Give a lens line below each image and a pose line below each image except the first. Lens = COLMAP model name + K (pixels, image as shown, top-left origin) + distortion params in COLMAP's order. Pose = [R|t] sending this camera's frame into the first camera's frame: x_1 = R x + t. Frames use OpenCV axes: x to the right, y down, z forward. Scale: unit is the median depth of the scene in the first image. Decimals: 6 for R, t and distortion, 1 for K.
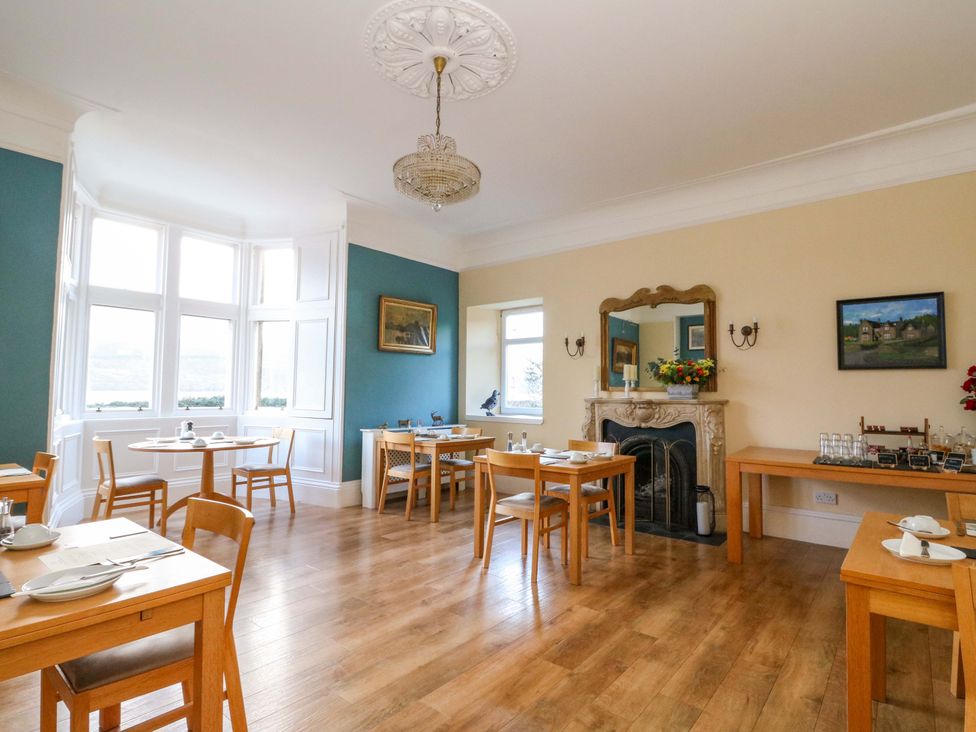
lens RADIAL K [[508.7, 0, 491.1], [0, 508.7, 360.5], [0, 0, 1]] dist [0.003182, -0.013416]
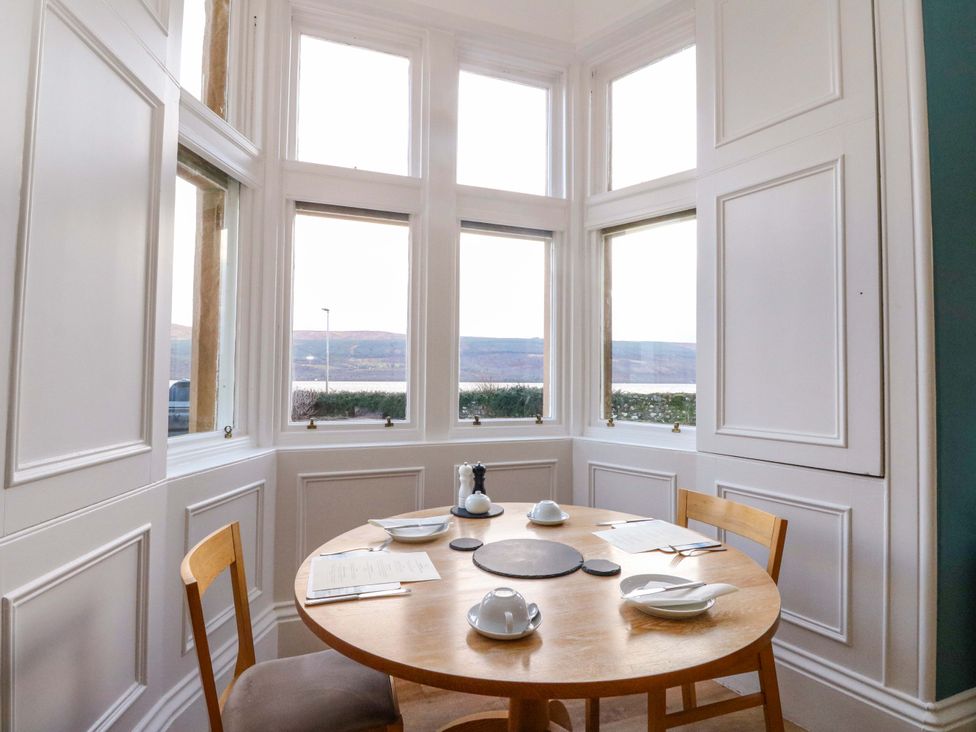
lens RADIAL K [[508.7, 0, 491.1], [0, 508.7, 360.5], [0, 0, 1]] dist [0.003182, -0.013416]
pose [[0.860130, -0.019853, -0.509689, -0.351992], [0.032629, 0.999337, 0.016137, 0.032646], [0.509031, -0.030511, 0.860207, 0.615100]]
